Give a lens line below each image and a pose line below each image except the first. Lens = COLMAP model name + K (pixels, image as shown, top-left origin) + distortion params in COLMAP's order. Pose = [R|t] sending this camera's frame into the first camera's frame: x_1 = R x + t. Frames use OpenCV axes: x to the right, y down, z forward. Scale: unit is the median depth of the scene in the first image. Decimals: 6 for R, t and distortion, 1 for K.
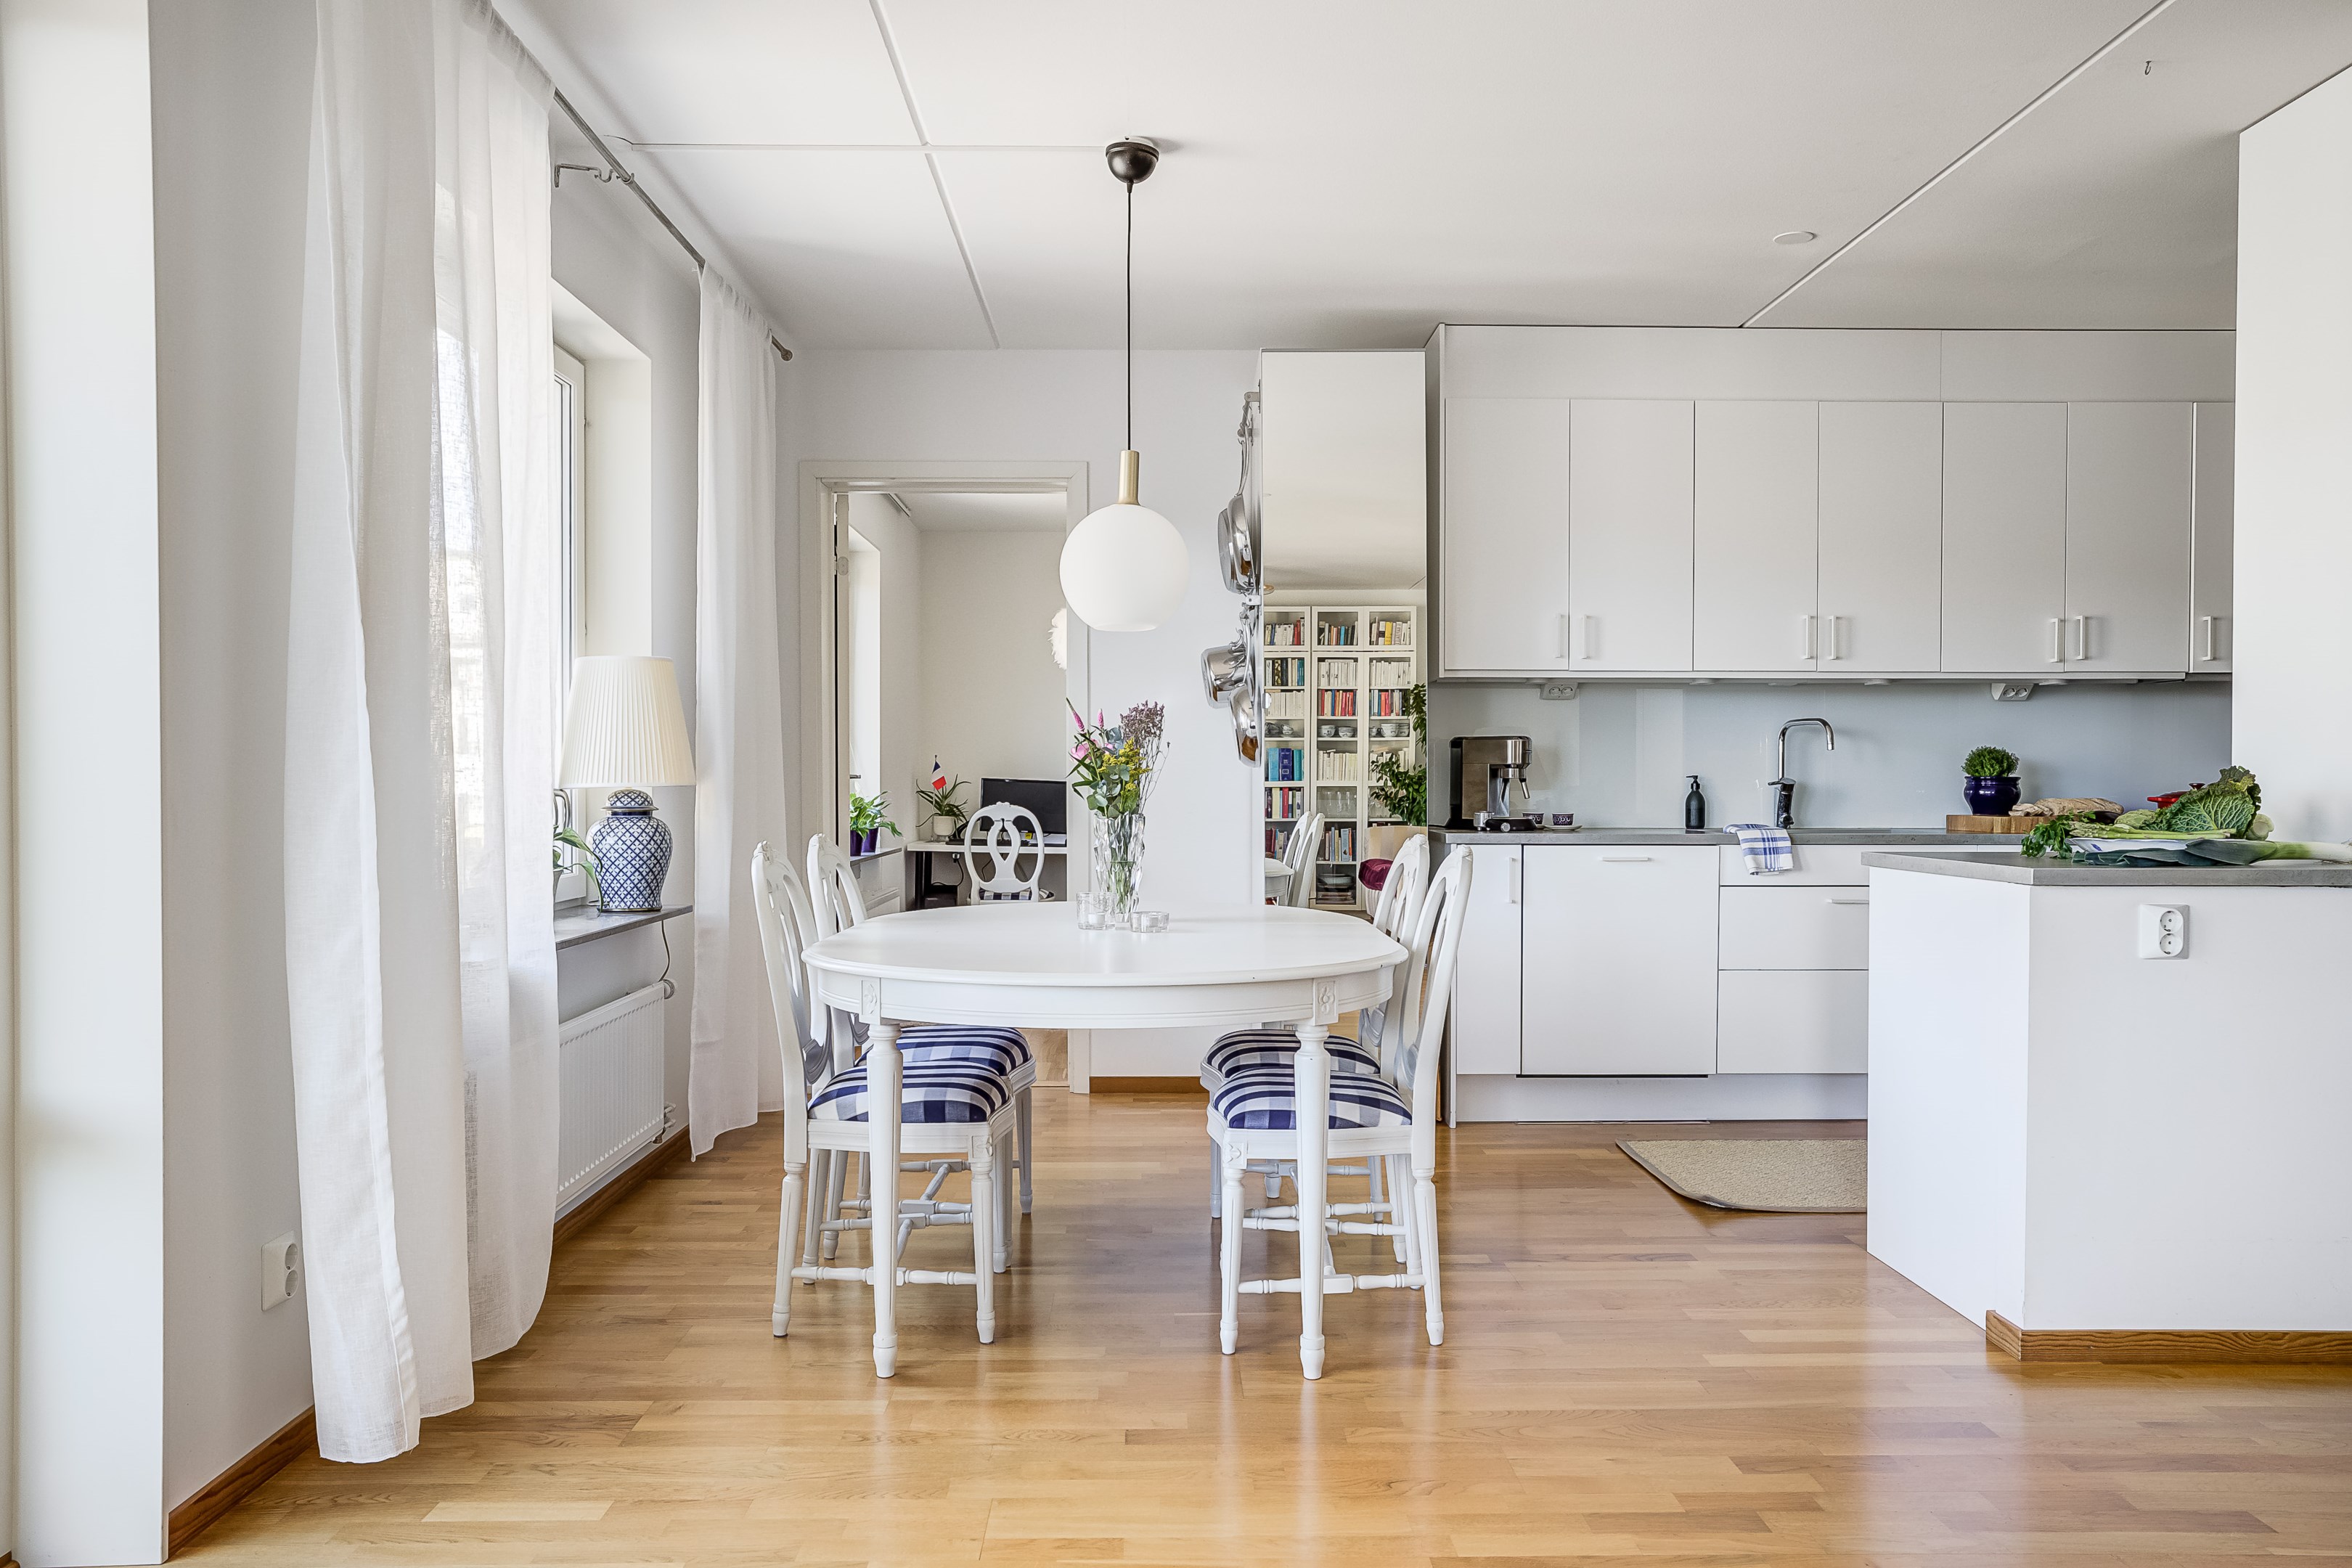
lens RADIAL K [[1677.3, 0, 1181.3], [0, 1677.3, 805.6], [0, 0, 1]] dist [-0.006786, 0.009751]
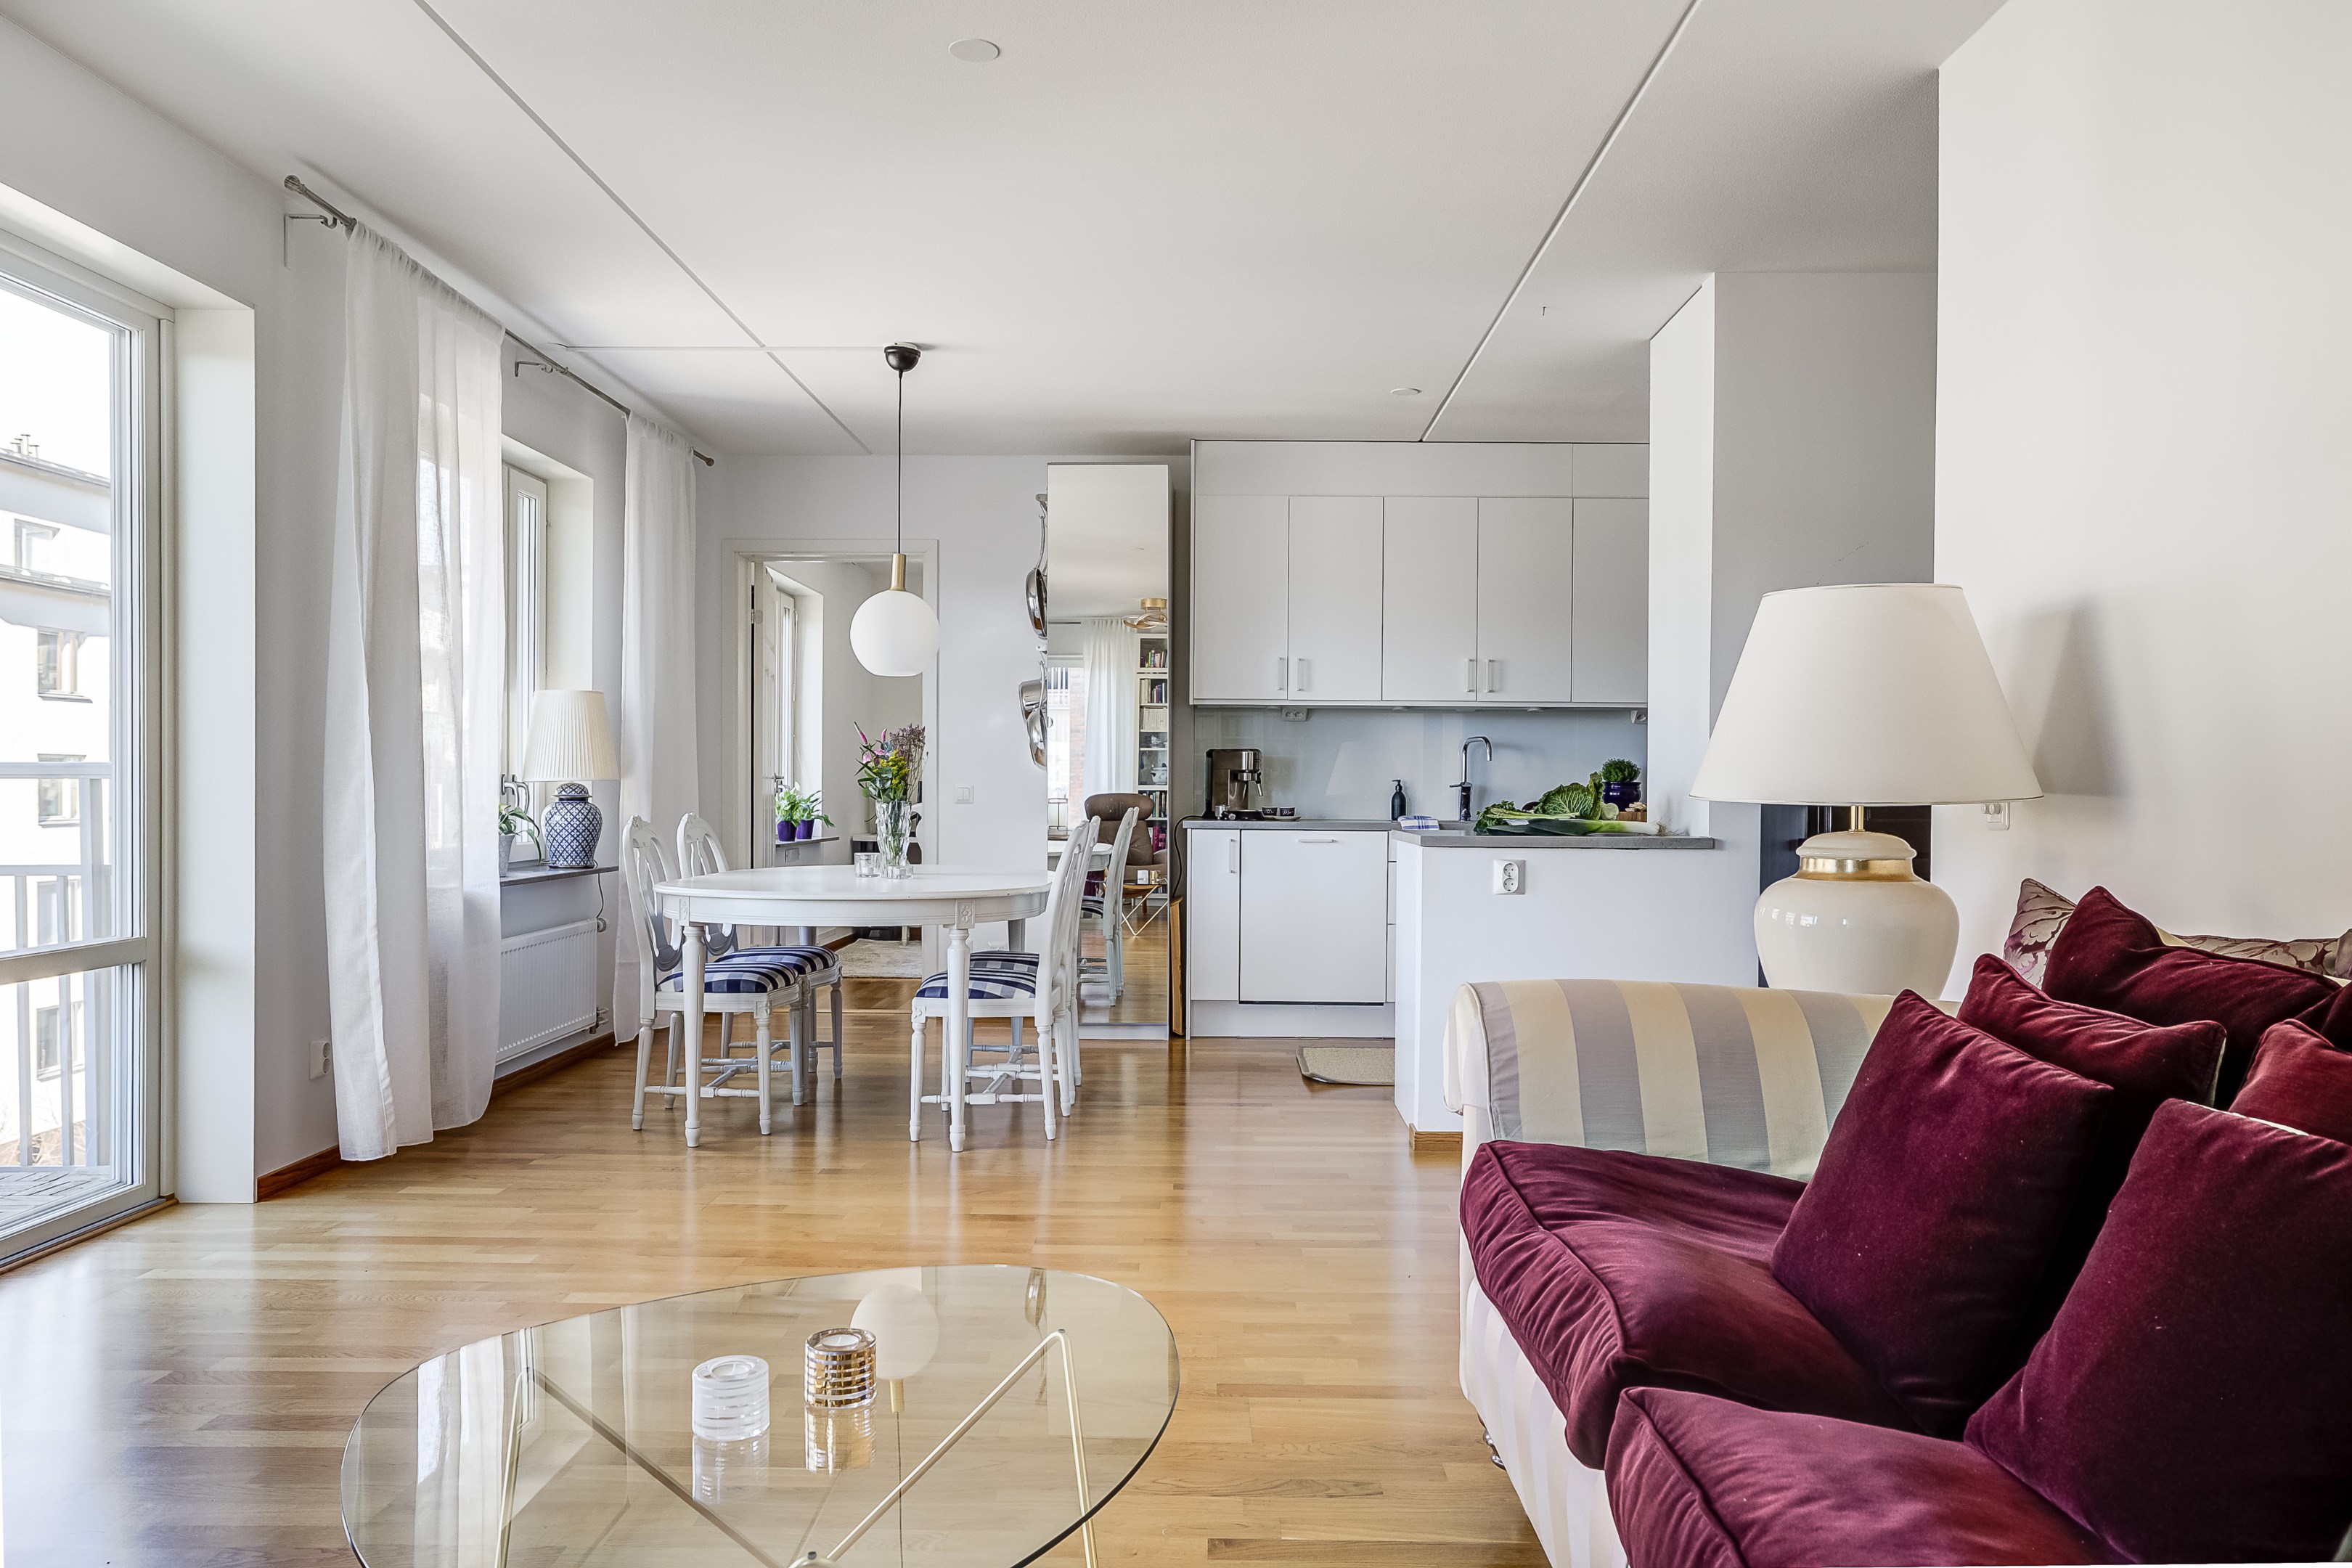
lens RADIAL K [[1677.3, 0, 1190.0], [0, 1677.3, 807.2], [0, 0, 1]] dist [-0.006786, 0.009751]
pose [[0.999446, 0.007177, -0.032491, 0.196425], [-0.007312, 0.999965, -0.004039, 0.010571], [0.032461, 0.004274, 0.999464, -0.331348]]
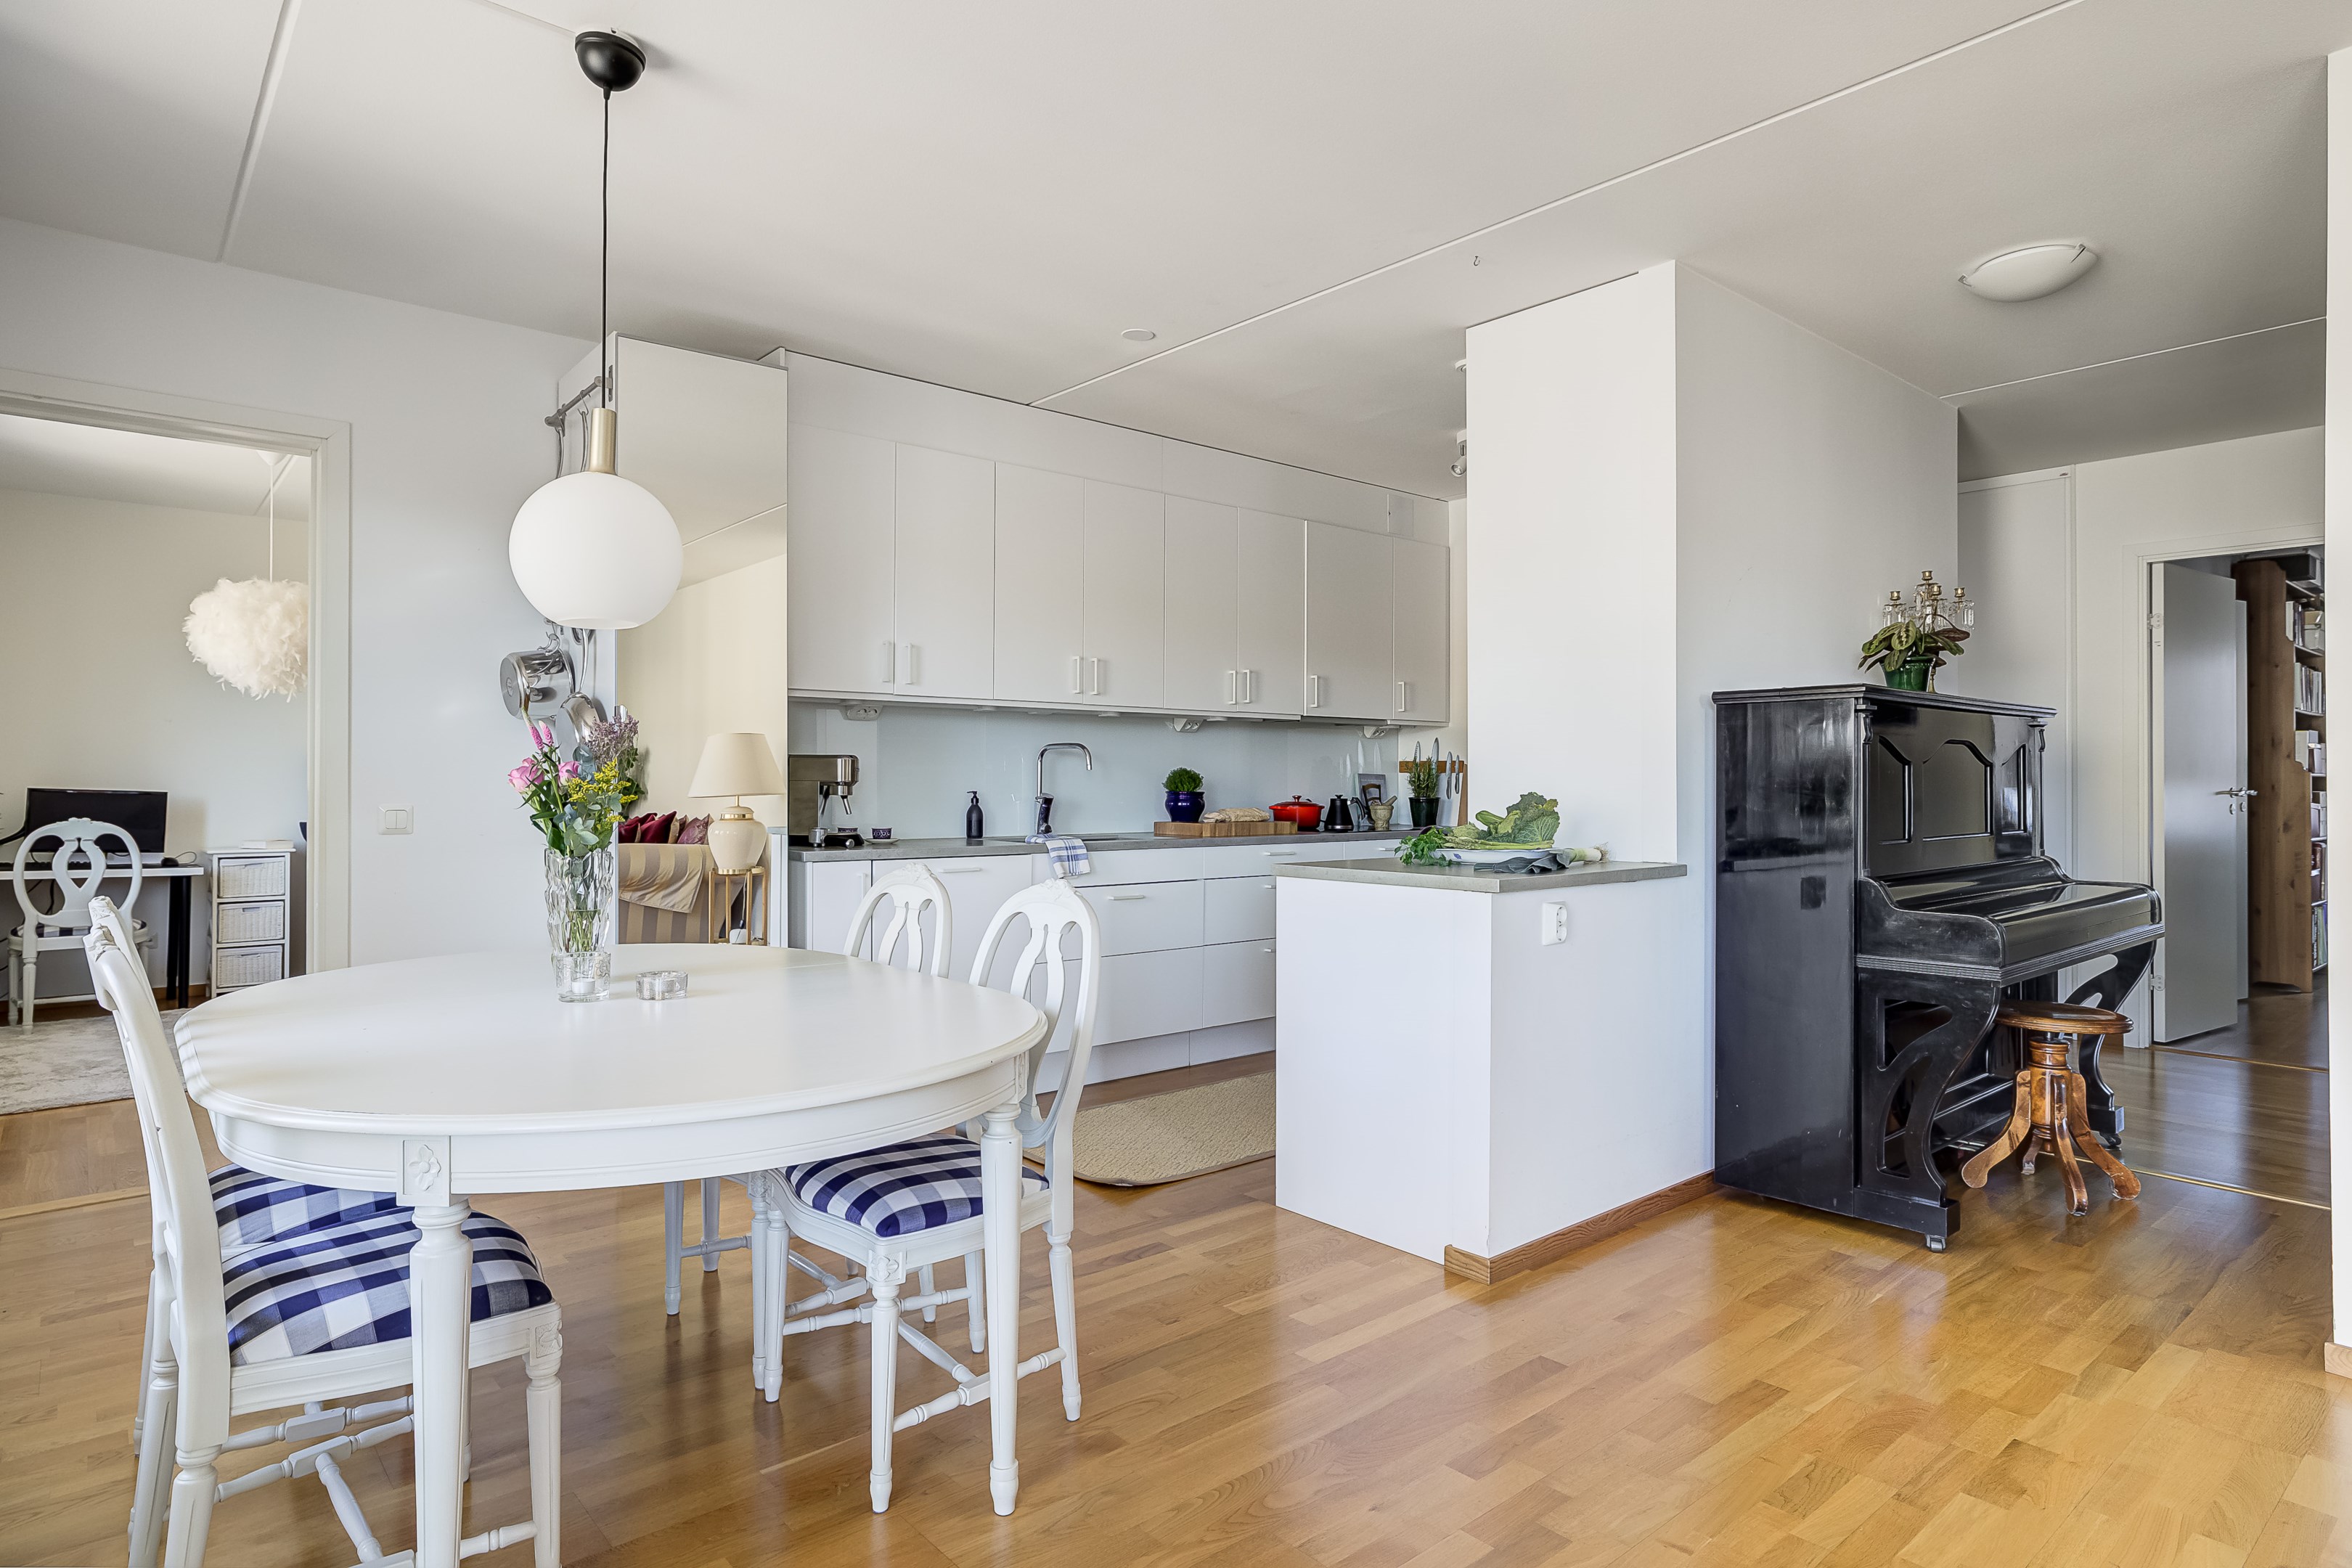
lens RADIAL K [[1315.9, 0, 1216.8], [0, 1315.9, 772.2], [0, 0, 1]] dist [-0.021078, 0.010450]
pose [[0.757722, 0.005914, 0.652550, -0.158188], [0.006568, 0.999839, -0.016688, -0.015506], [-0.652544, 0.016931, 0.757561, 0.231045]]
